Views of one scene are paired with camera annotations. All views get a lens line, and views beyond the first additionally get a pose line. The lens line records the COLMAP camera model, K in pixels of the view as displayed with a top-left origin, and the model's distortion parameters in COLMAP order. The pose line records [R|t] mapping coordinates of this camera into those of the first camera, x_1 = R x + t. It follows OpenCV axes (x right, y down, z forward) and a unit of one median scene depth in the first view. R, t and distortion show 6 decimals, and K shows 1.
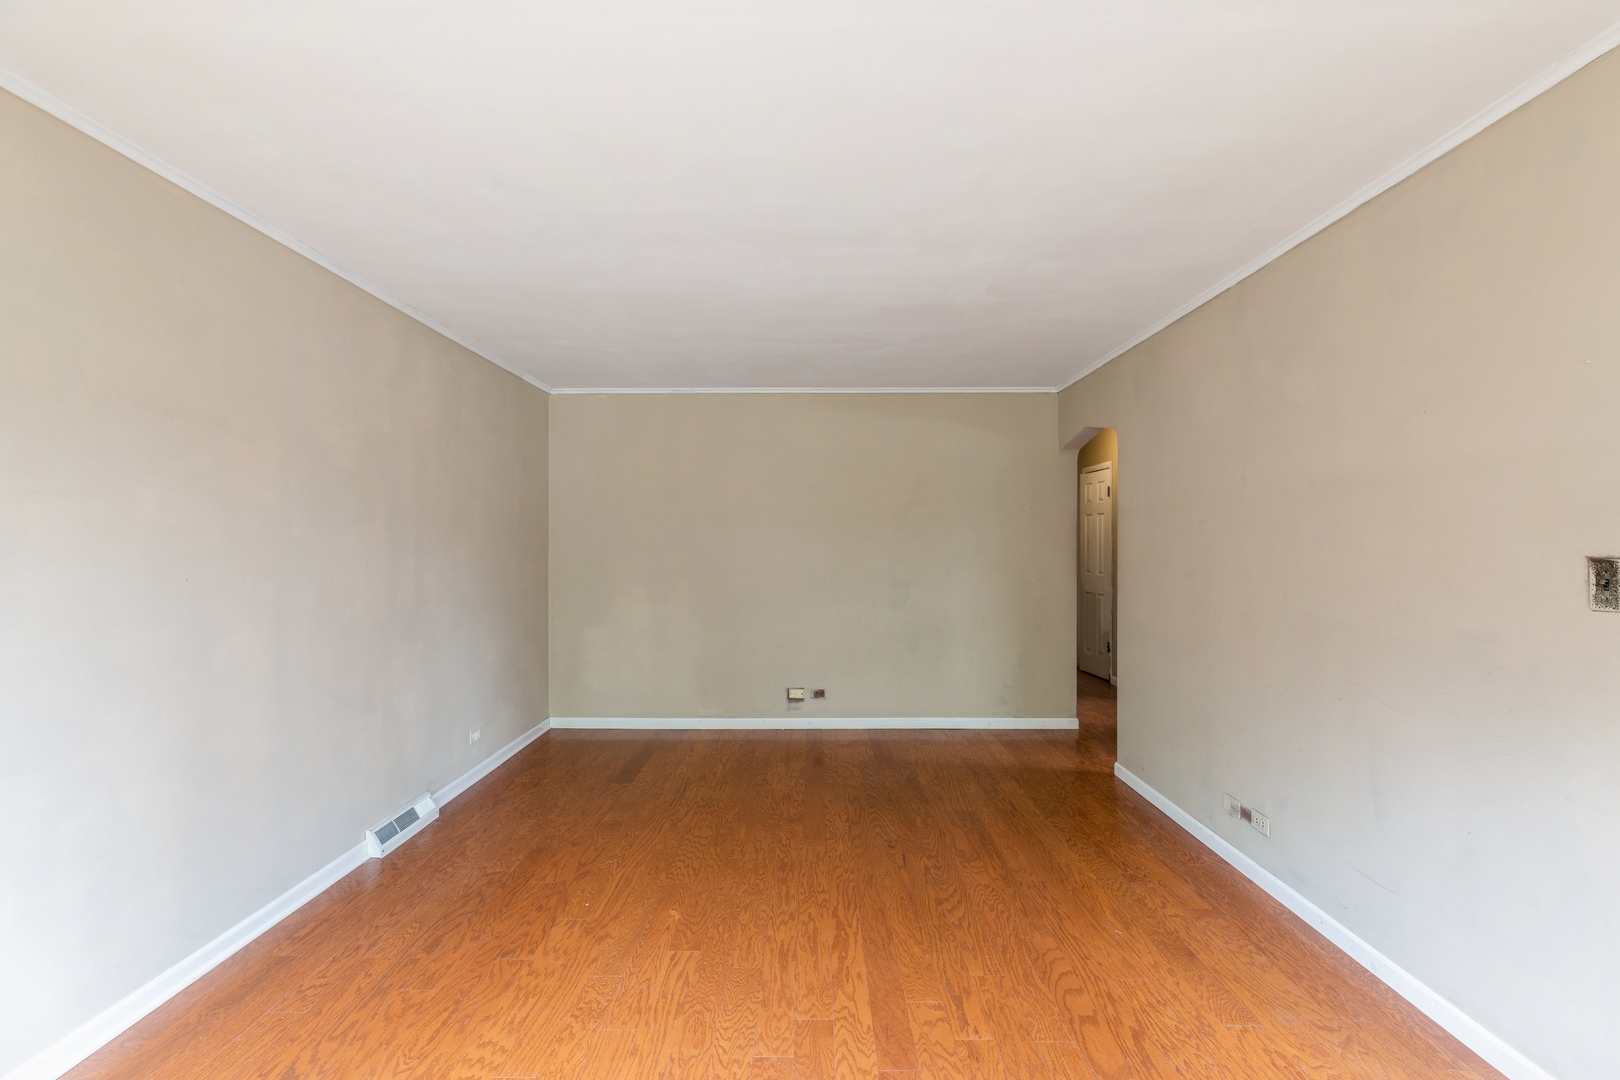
lens RADIAL K [[728.6, 0, 810.0], [0, 728.6, 540.0], [0, 0, 1]] dist [-0.000169, 0.000173]
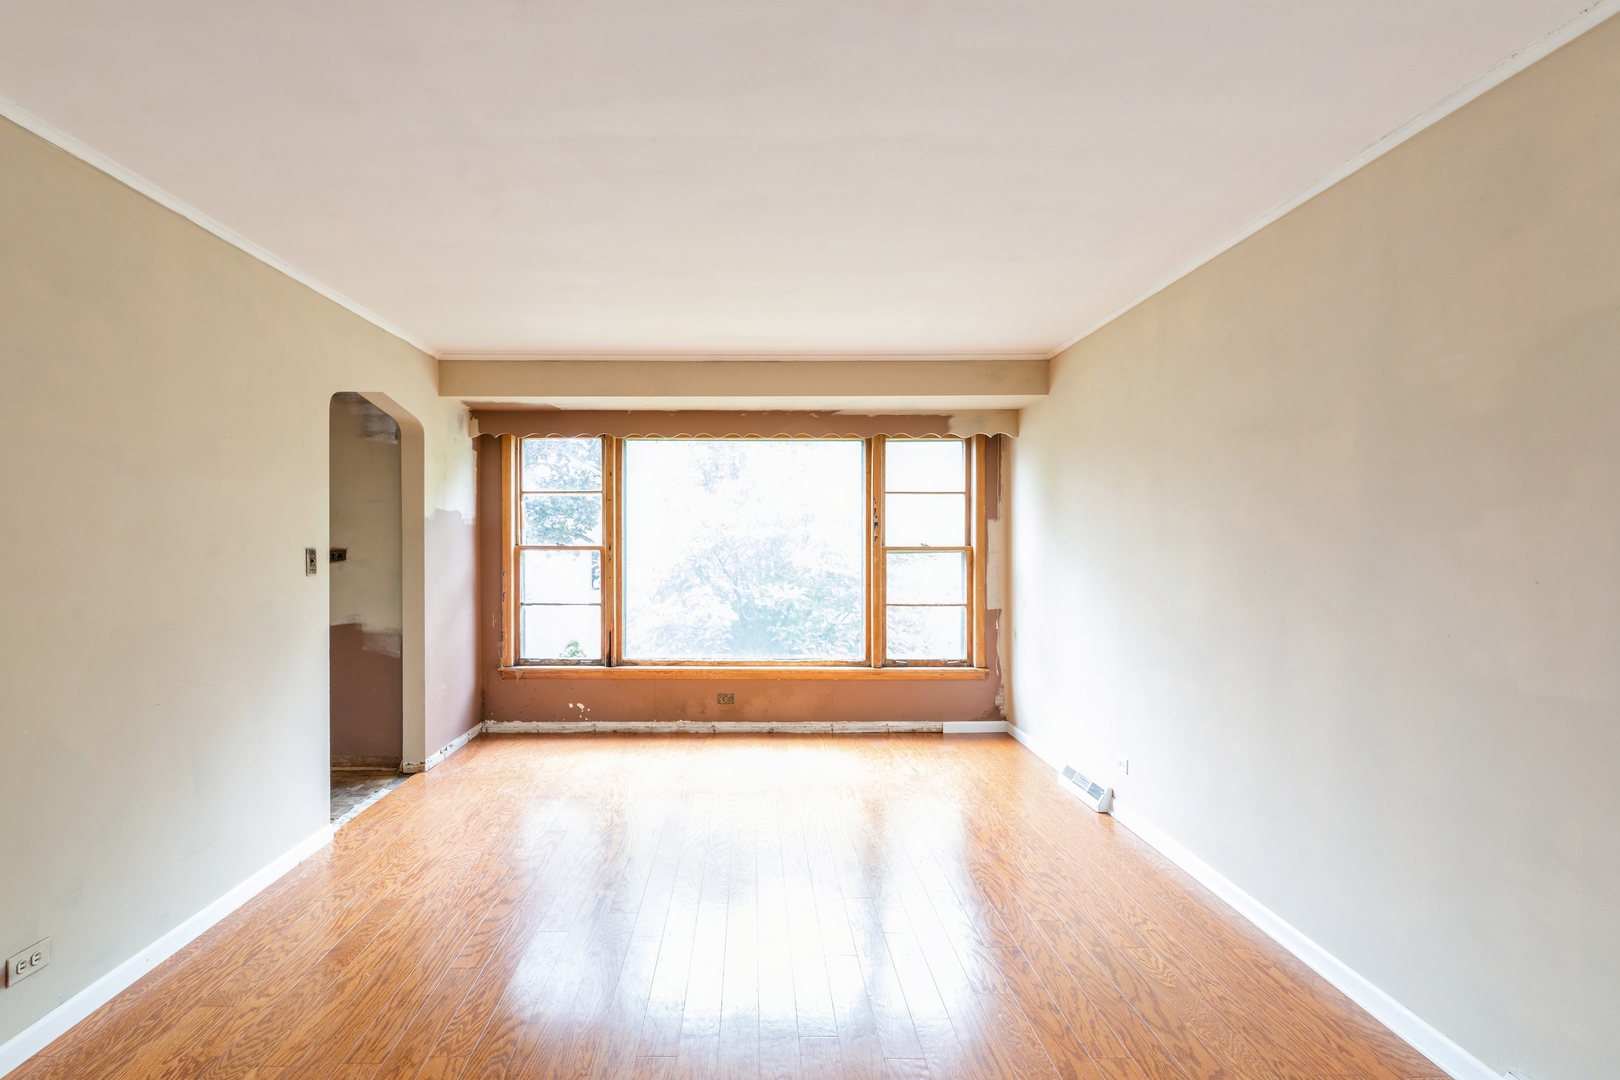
lens RADIAL K [[728.6, 0, 810.0], [0, 728.6, 540.0], [0, 0, 1]] dist [-0.000169, 0.000173]
pose [[-0.996197, -0.000129, -0.087132, -0.041716], [-0.000028, 0.999999, -0.001153, 0.000775], [0.087132, -0.001146, -0.996196, 1.843523]]
